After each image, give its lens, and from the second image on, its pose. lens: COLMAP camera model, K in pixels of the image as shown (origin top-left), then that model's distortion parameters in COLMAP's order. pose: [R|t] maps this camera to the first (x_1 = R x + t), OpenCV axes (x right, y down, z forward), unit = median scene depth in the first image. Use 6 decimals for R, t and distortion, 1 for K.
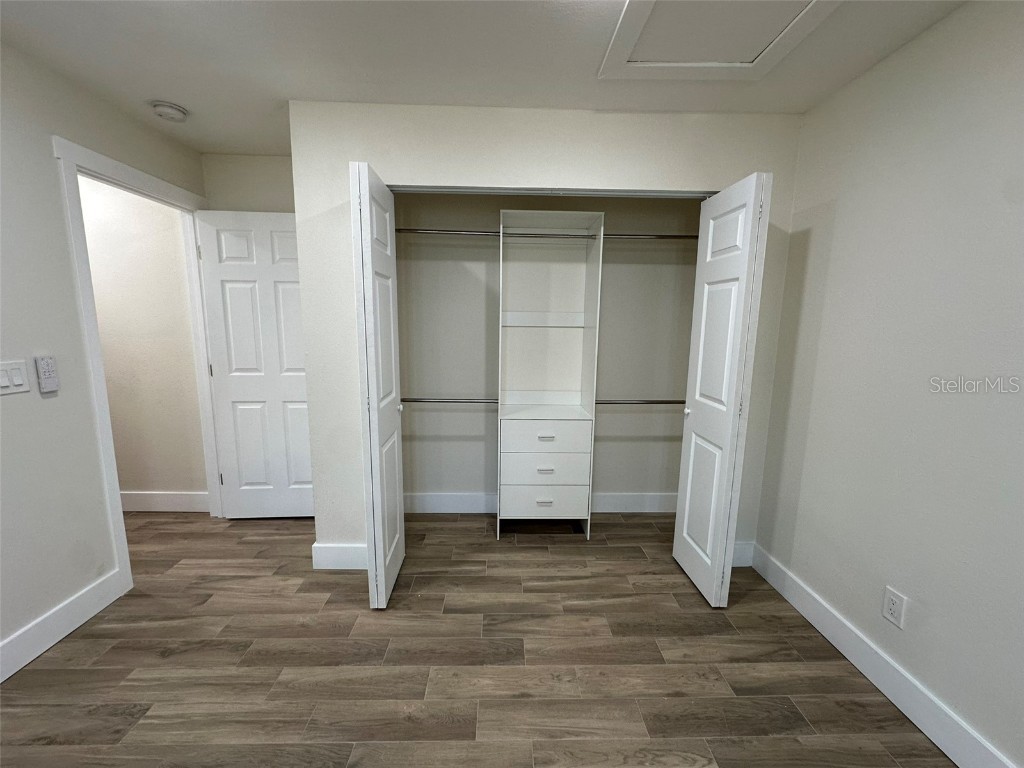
lens RADIAL K [[408.0, 0, 512.4], [0, 408.0, 383.5], [0, 0, 1]] dist [-0.004626, 0.000893]
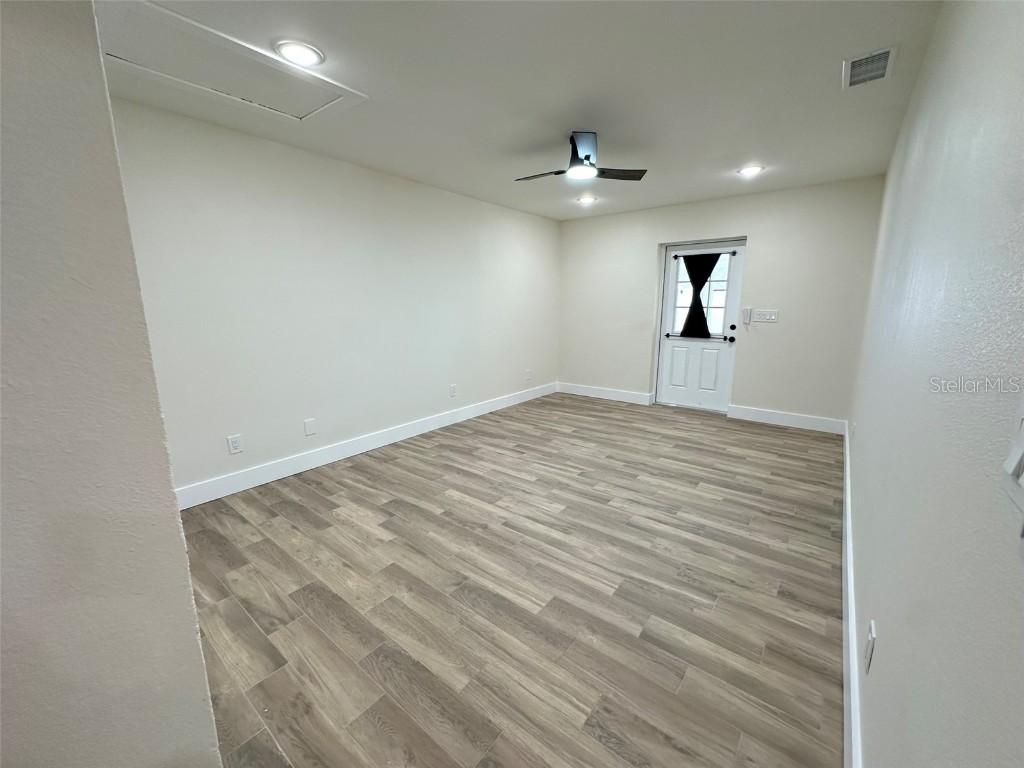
lens RADIAL K [[408.0, 0, 512.4], [0, 408.0, 383.5], [0, 0, 1]] dist [-0.004626, 0.000893]
pose [[-0.764779, -0.133269, 0.630359, -0.862716], [0.091740, 0.945880, 0.311279, -0.131174], [-0.637727, 0.295889, -0.711164, 1.056215]]
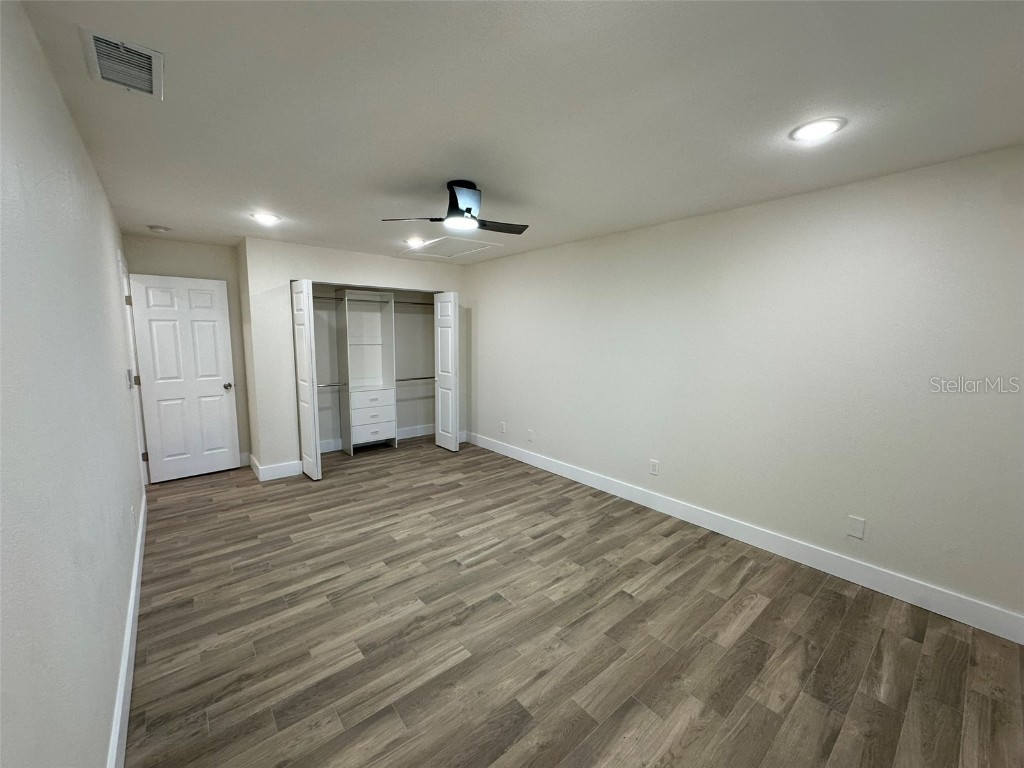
lens RADIAL K [[408.0, 0, 512.4], [0, 408.0, 383.5], [0, 0, 1]] dist [-0.004626, 0.000893]
pose [[0.781464, -0.082915, 0.618417, -0.763306], [0.096004, 0.995307, 0.012132, 0.116551], [-0.616521, 0.049890, 0.785757, -1.251996]]
